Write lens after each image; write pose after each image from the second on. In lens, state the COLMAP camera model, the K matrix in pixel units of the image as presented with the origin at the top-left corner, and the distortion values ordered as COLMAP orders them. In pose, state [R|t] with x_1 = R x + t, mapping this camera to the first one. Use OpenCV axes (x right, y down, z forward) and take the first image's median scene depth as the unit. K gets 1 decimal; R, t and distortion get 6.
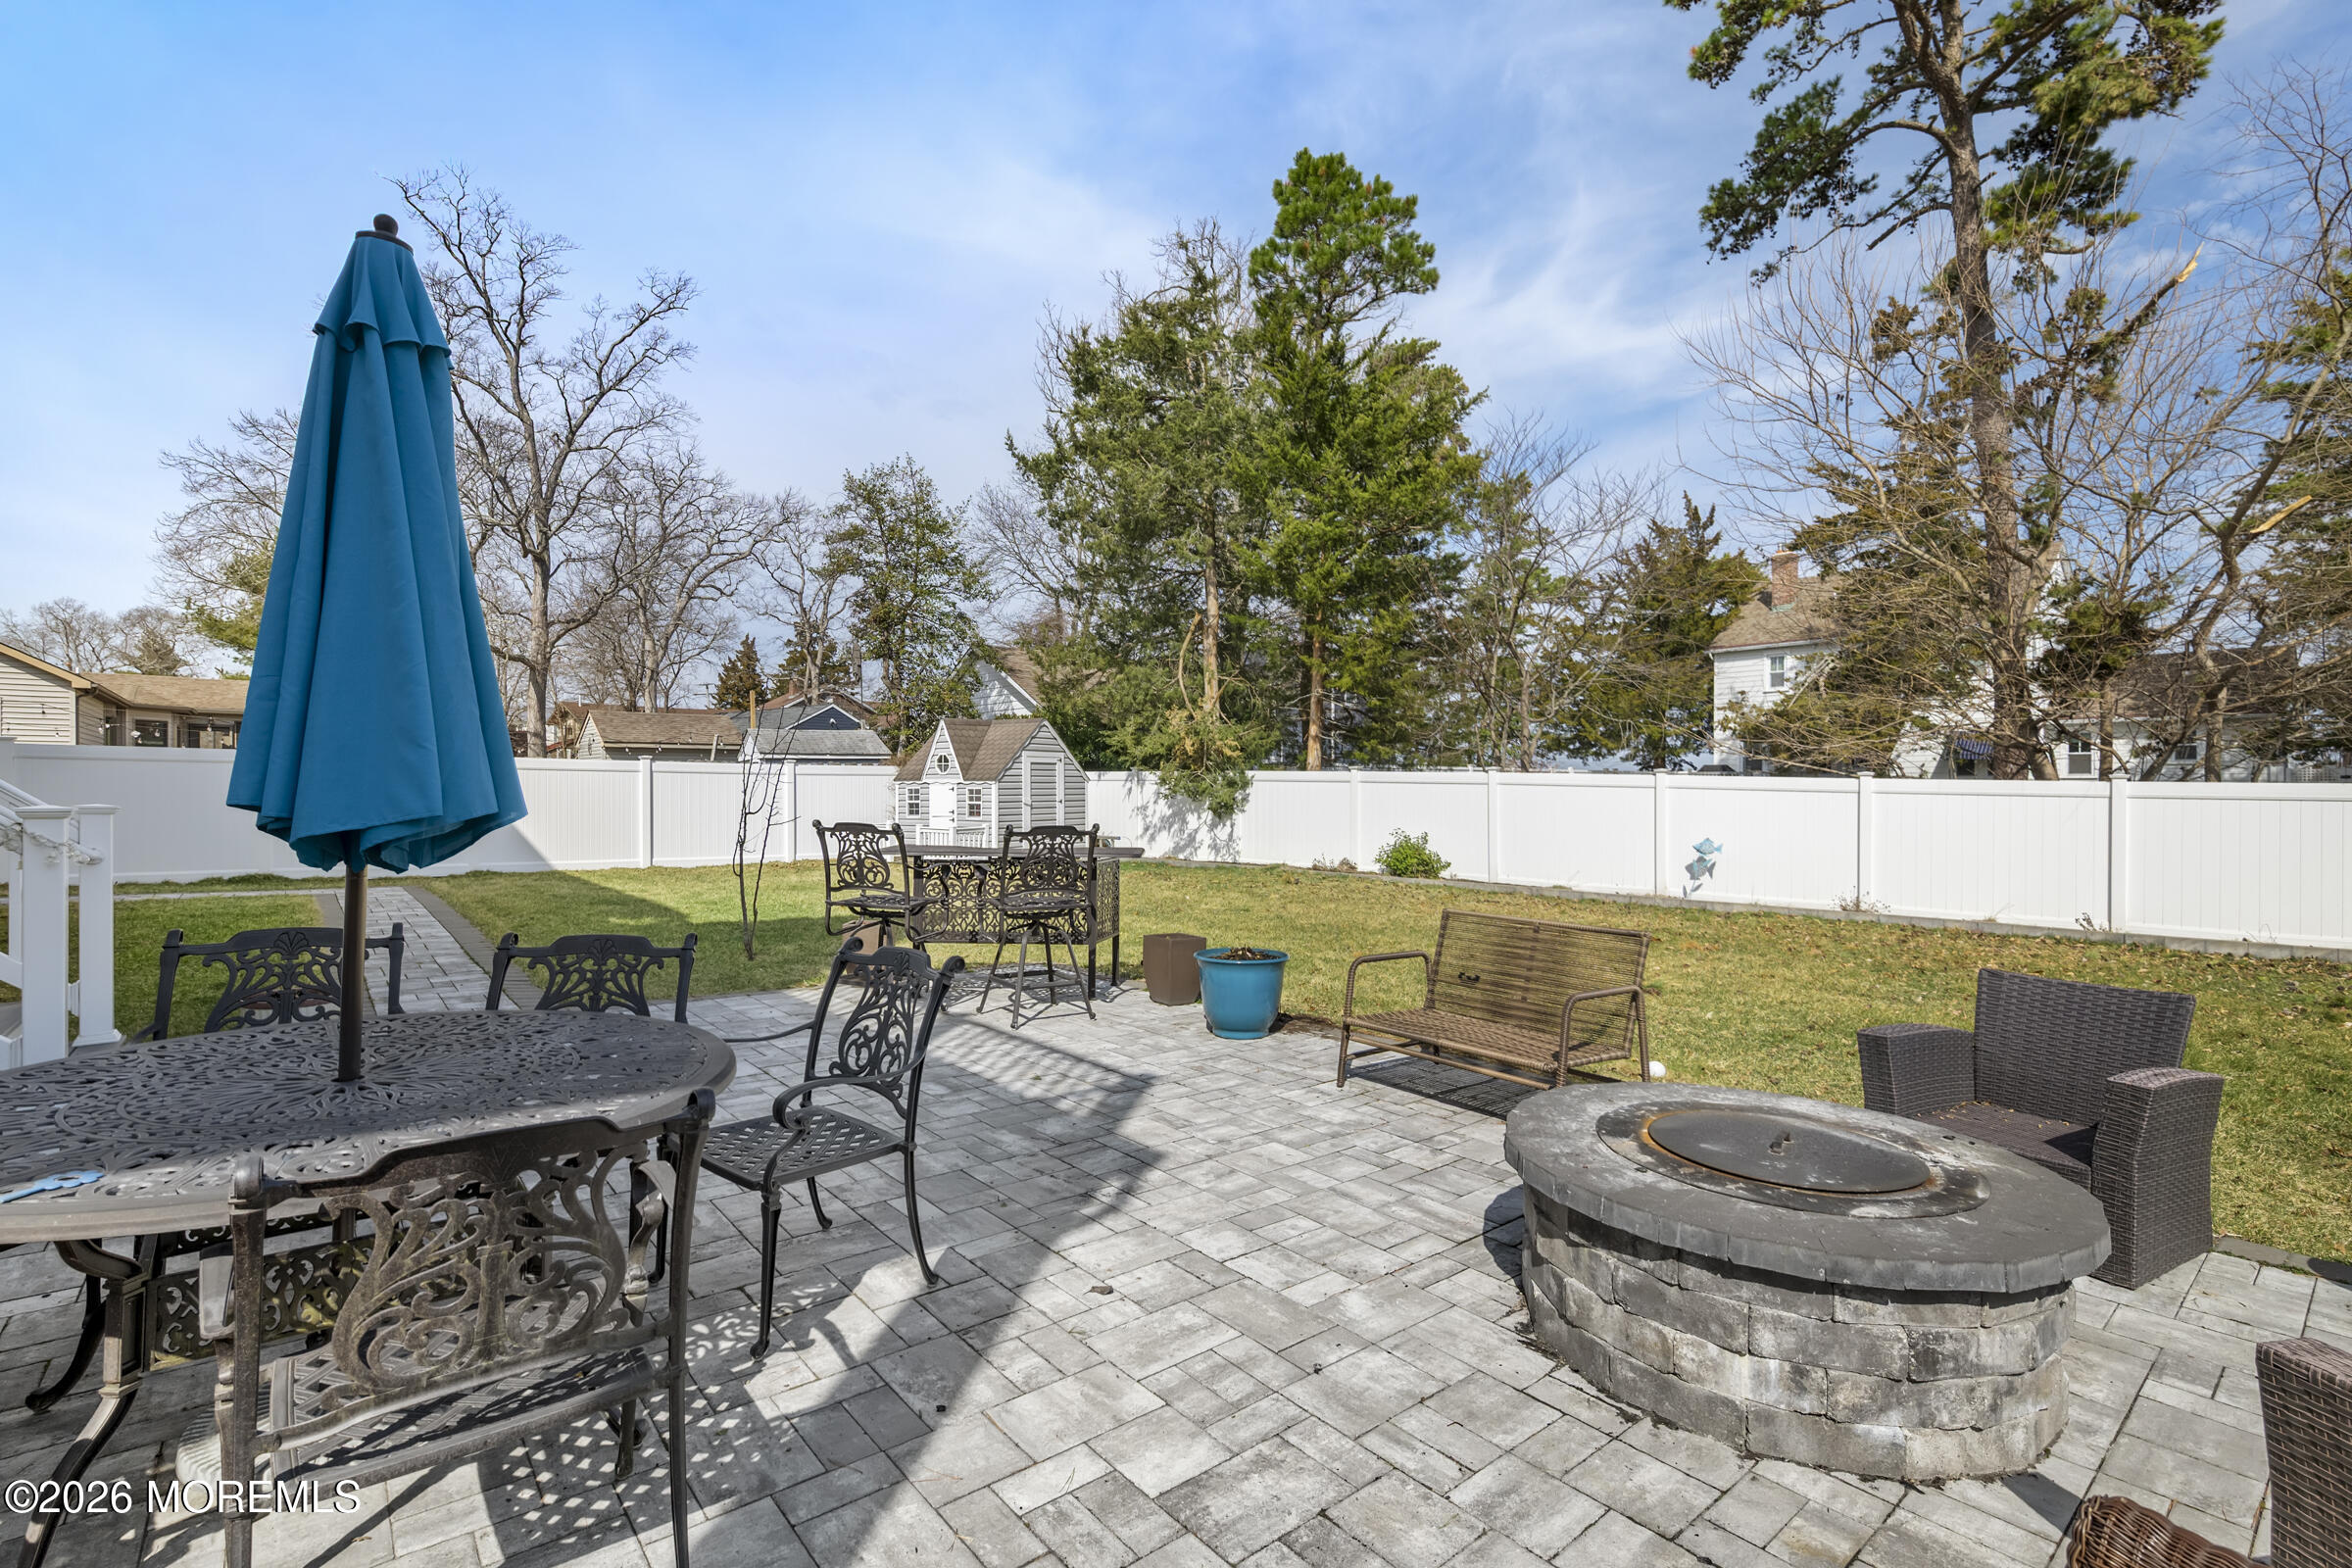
lens RADIAL K [[1053.9, 0, 1200.6], [0, 1053.9, 792.4], [0, 0, 1]] dist [0.006753, -0.001373]
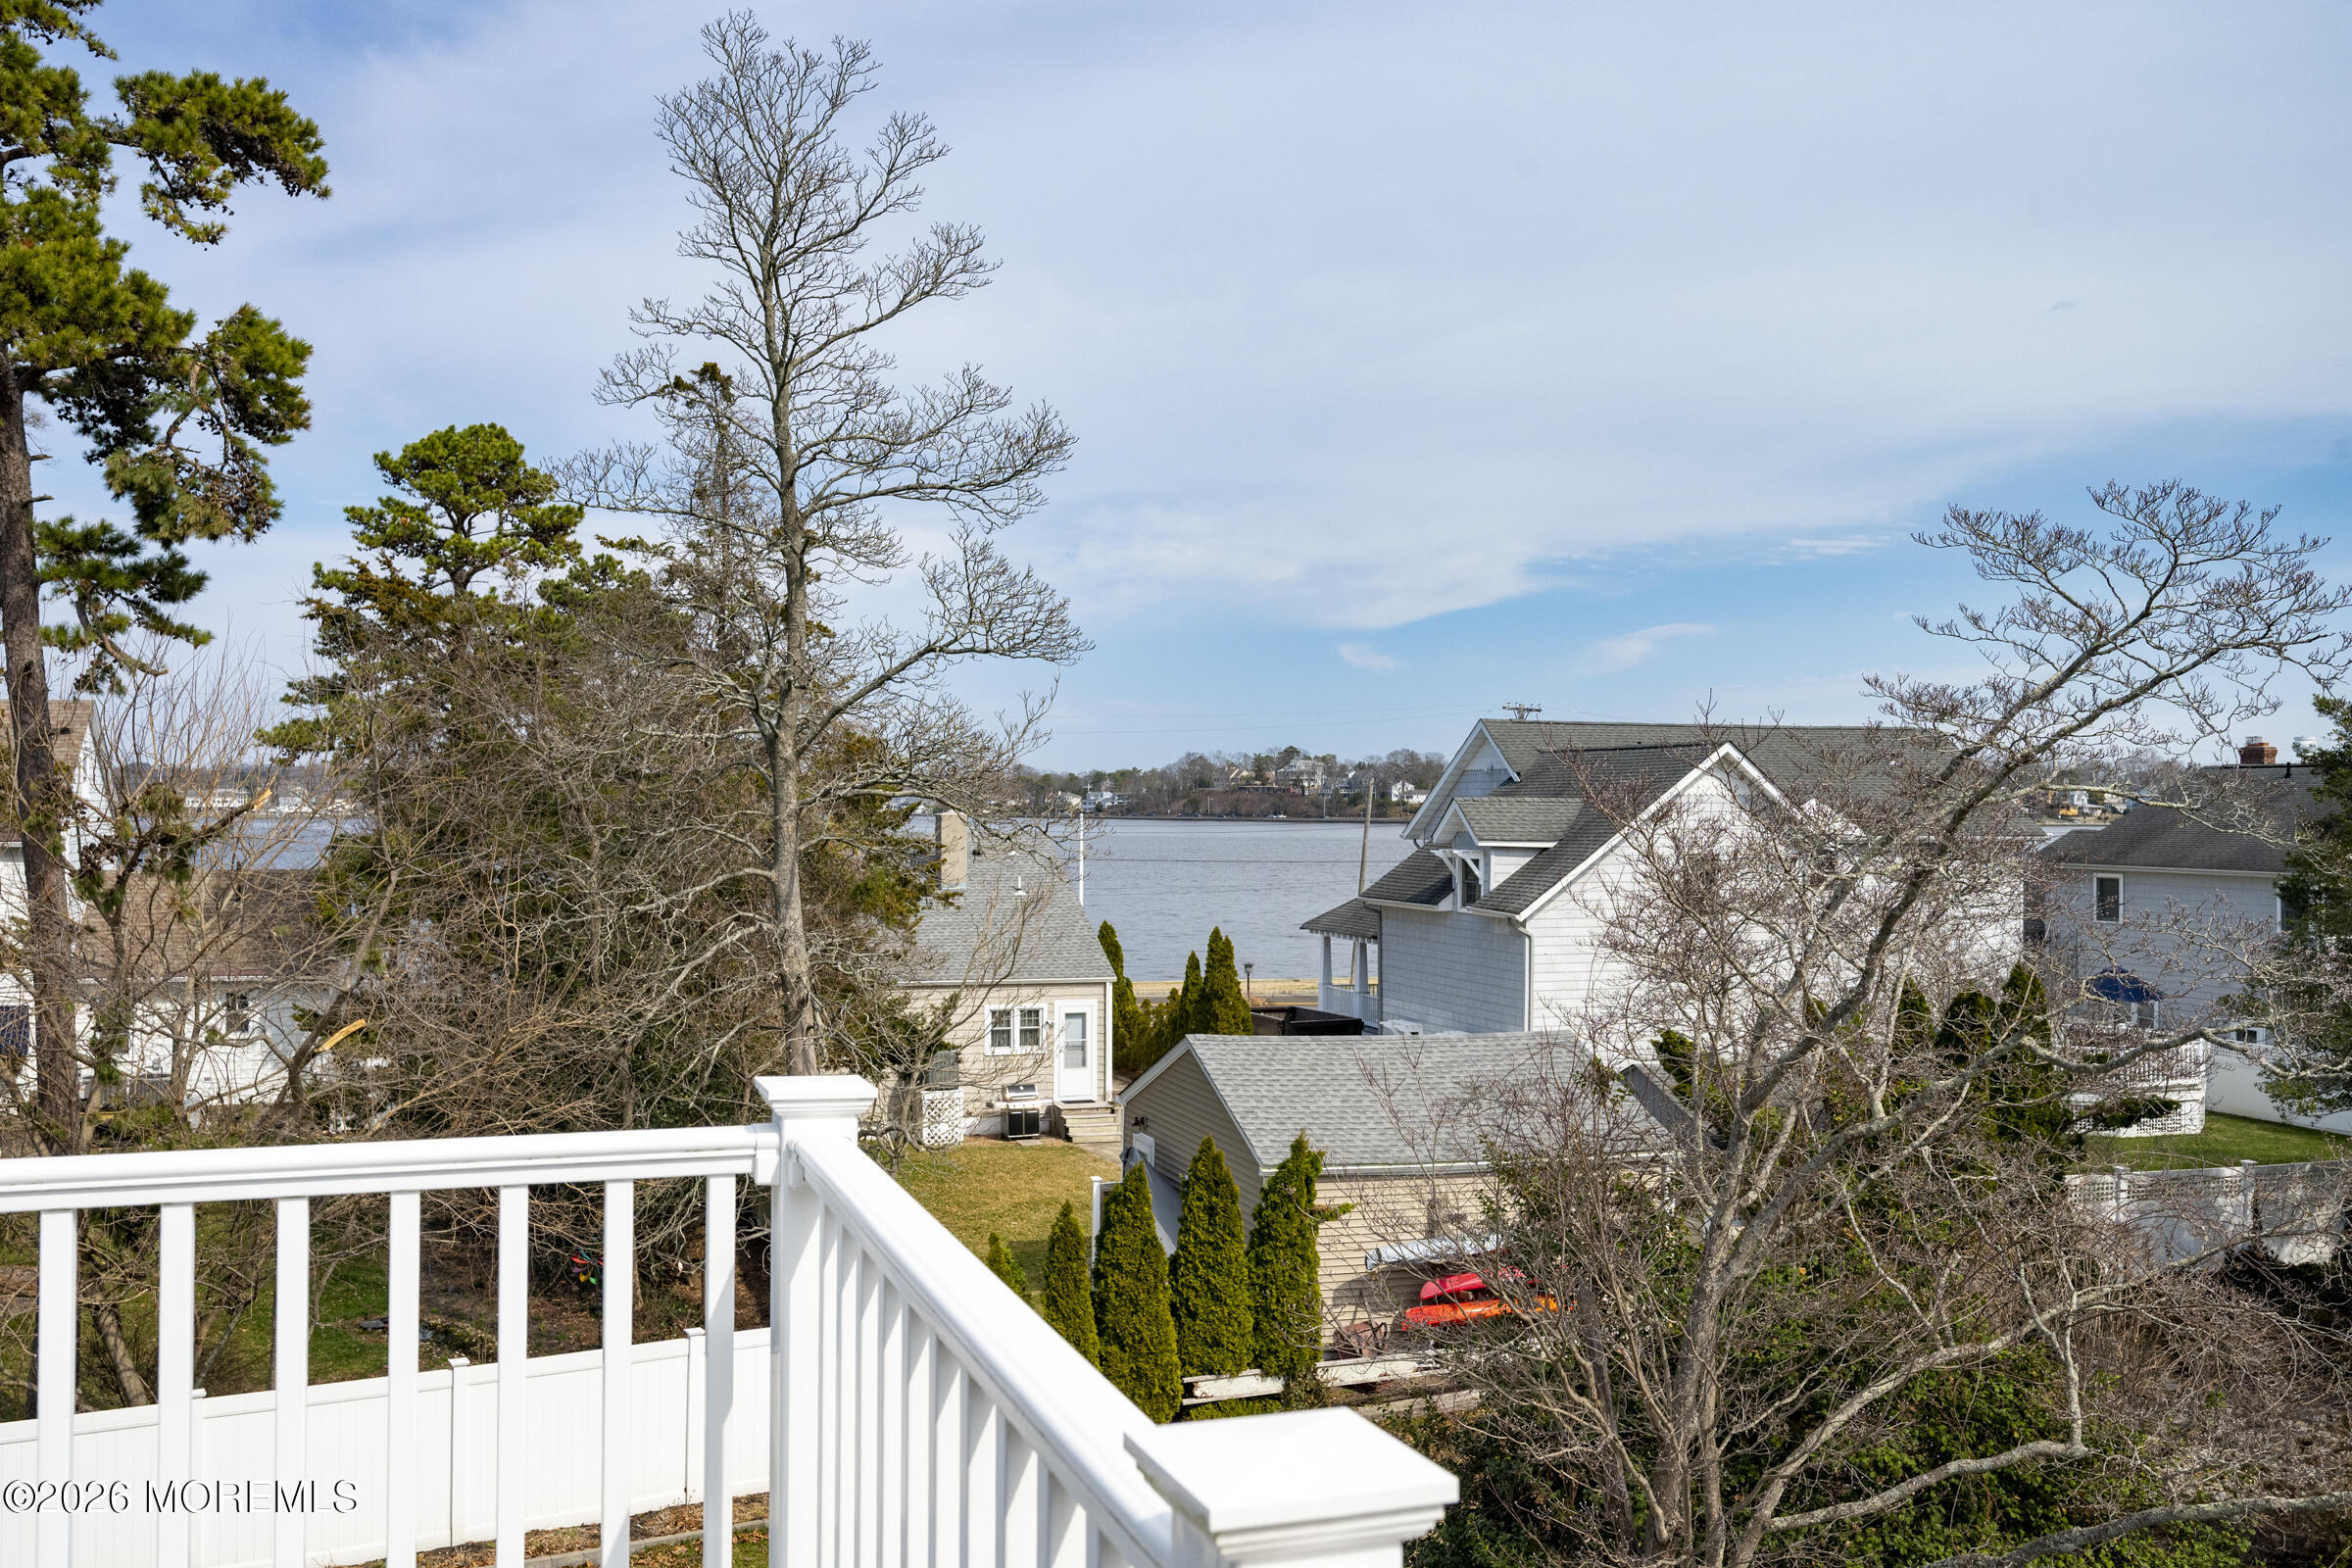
lens RADIAL K [[2017.7, 0, 1134.5], [0, 2017.7, 783.9], [0, 0, 1]] dist [-0.005919, 0.003054]
pose [[0.383836, 0.007421, 0.923371, -0.195516], [-0.007653, 0.999959, -0.004855, -0.305121], [-0.923369, -0.005203, 0.383877, -0.179519]]
